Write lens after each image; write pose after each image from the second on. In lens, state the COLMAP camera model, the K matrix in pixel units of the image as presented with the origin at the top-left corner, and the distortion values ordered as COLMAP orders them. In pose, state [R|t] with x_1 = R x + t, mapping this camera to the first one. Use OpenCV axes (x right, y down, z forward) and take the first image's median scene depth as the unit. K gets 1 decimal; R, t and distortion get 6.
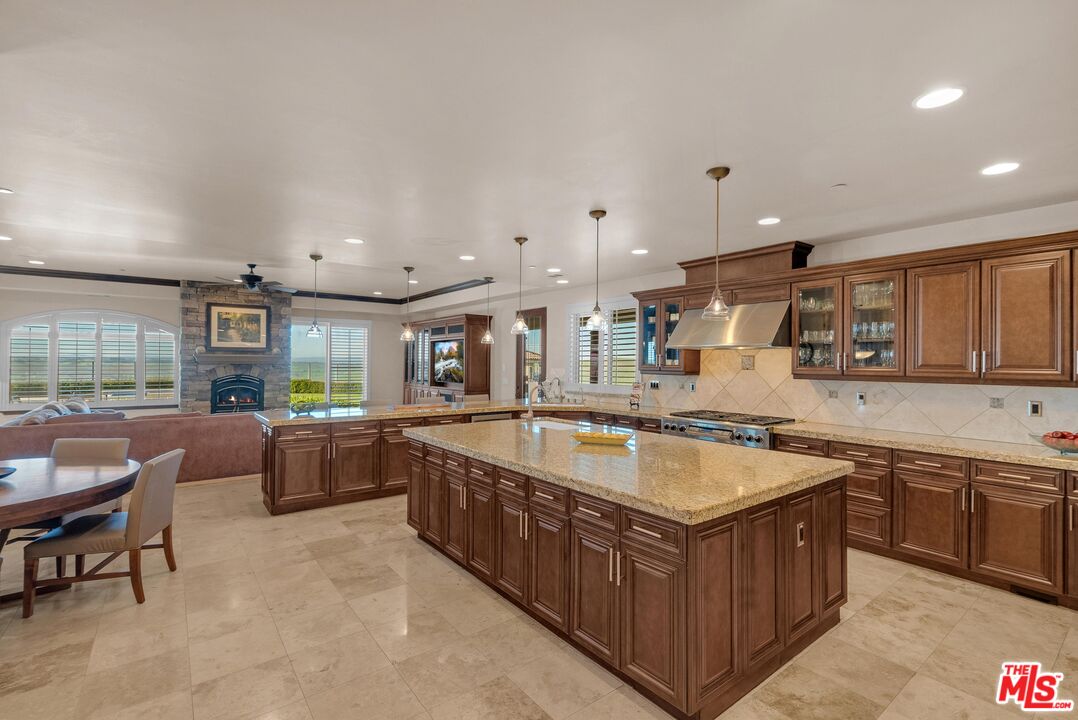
lens RADIAL K [[492.2, 0, 541.7], [0, 492.2, 357.0], [0, 0, 1]] dist [-0.001303, 0.000195]
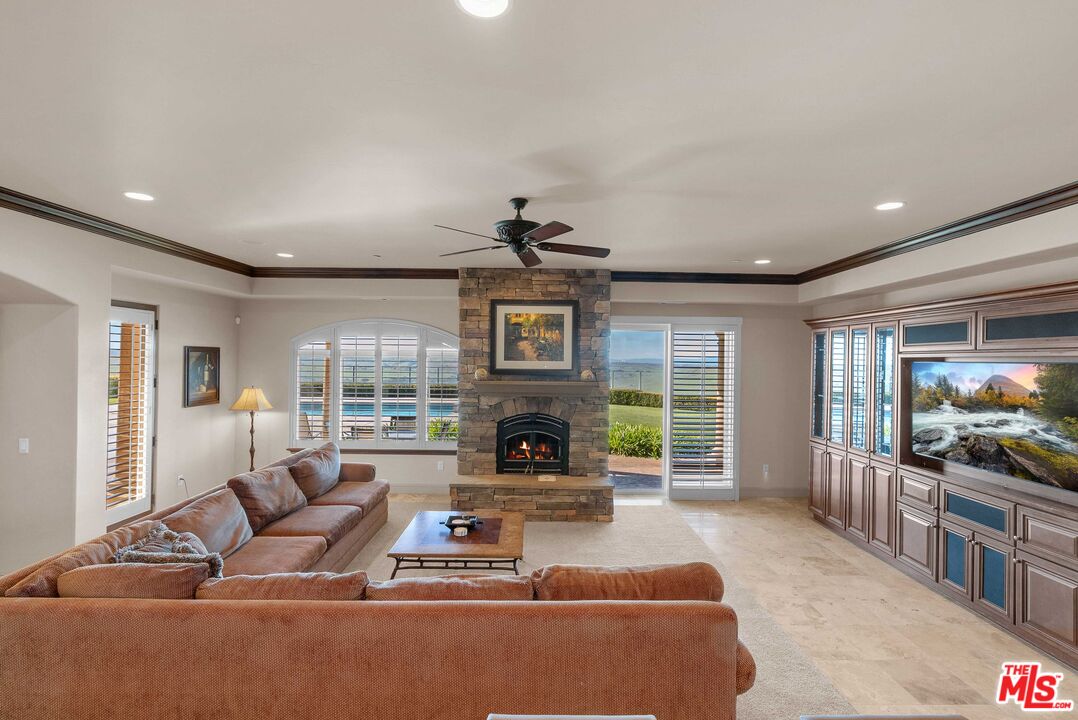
lens RADIAL K [[492.2, 0, 540.5], [0, 492.2, 359.4], [0, 0, 1]] dist [-0.001303, 0.000195]
pose [[0.800821, 0.002571, -0.598899, -0.237261], [-0.002419, 0.999997, 0.001058, -0.032825], [0.598900, 0.000601, 0.800824, 0.509403]]
